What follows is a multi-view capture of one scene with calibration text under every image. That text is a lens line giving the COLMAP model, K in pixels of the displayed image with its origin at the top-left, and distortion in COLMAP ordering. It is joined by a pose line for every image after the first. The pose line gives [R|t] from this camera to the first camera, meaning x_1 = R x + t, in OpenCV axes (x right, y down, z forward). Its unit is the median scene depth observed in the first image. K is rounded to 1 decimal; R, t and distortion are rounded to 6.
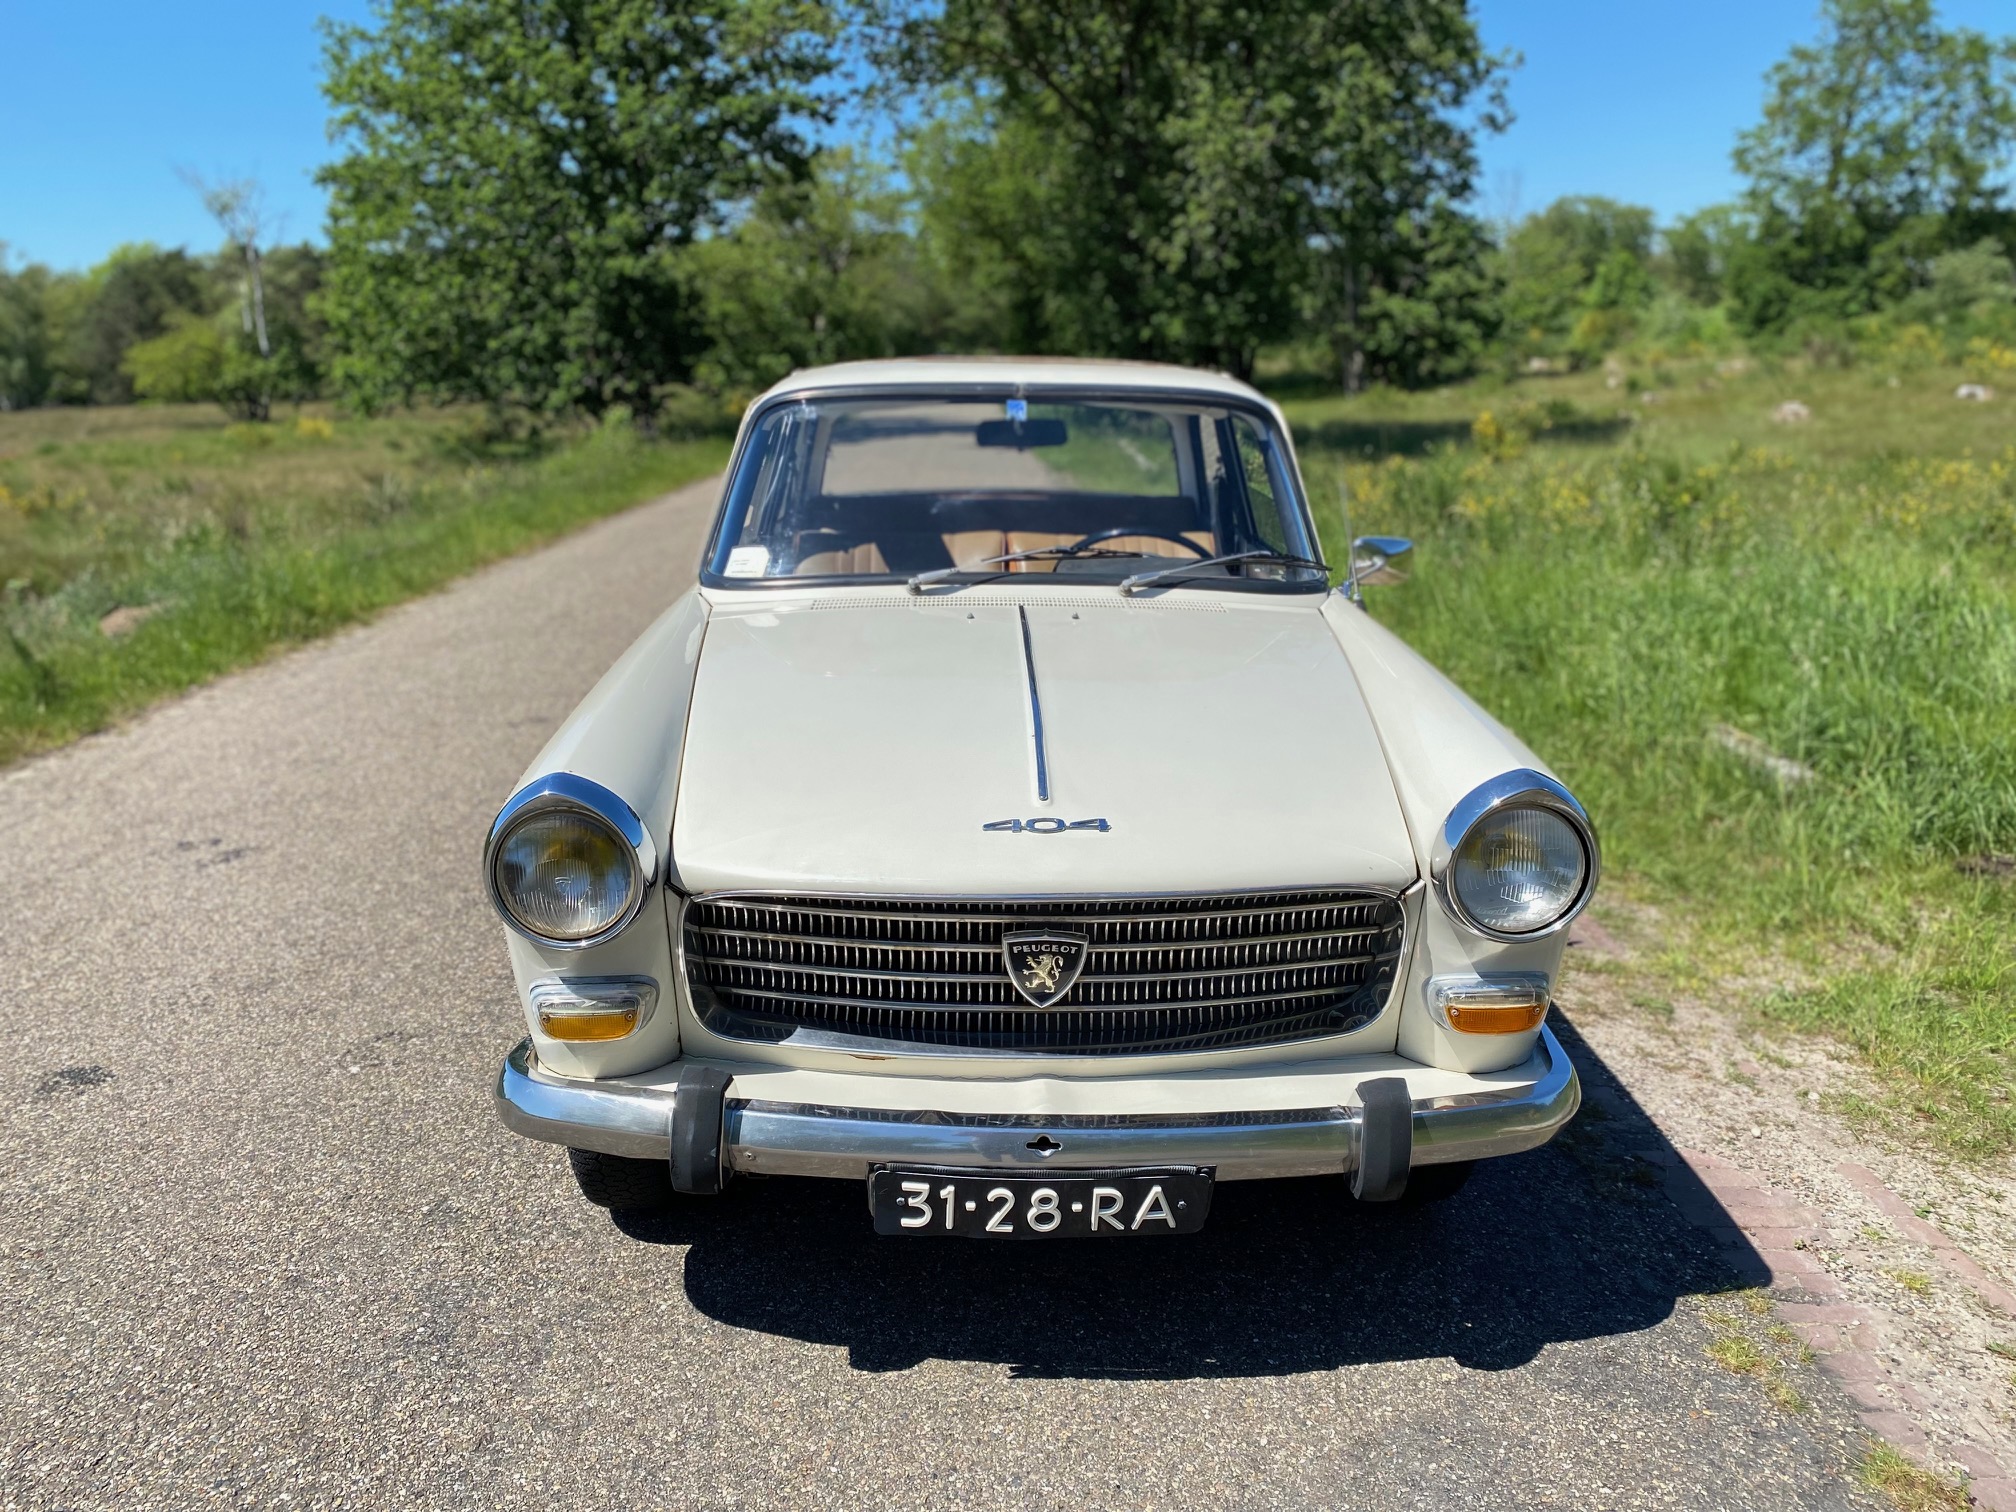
lens RADIAL K [[1639.6, 0, 944.6], [0, 1639.6, 758.9], [0, 0, 1]] dist [0.001395, 0.006505]
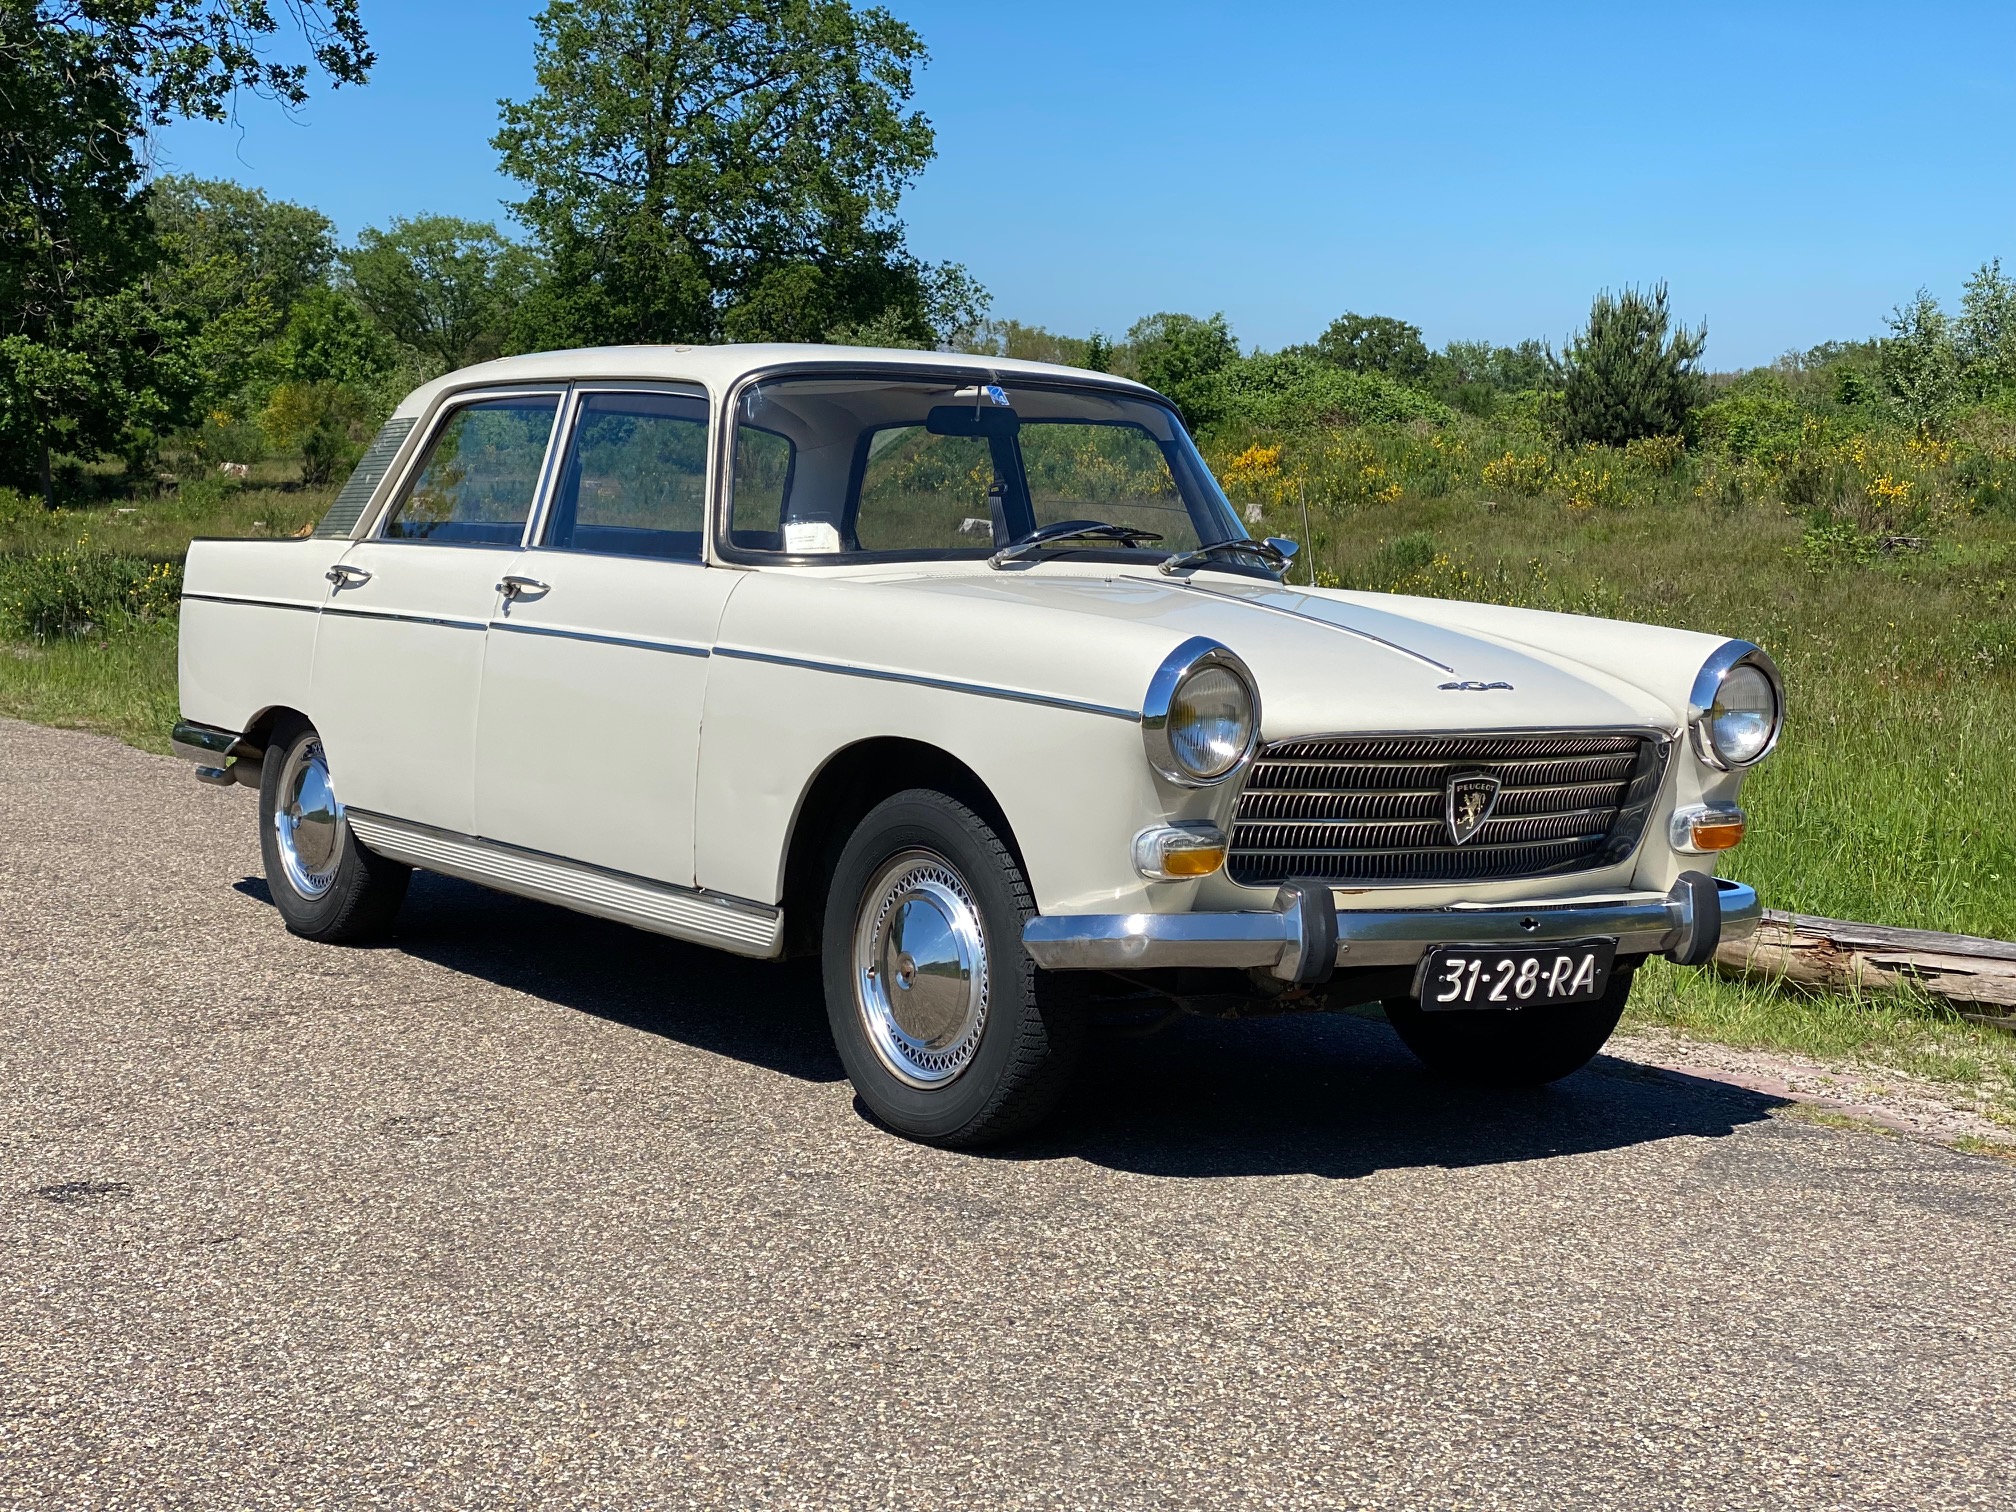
lens RADIAL K [[3265.0, 0, 1008.0], [0, 3265.0, 756.0], [0, 0, 1]] dist [0.213432, -0.512936]
pose [[0.809387, -0.014980, 0.587084, -0.129269], [0.104639, 0.987357, -0.119067, 0.026858], [-0.577878, 0.157803, 0.800722, -0.061421]]
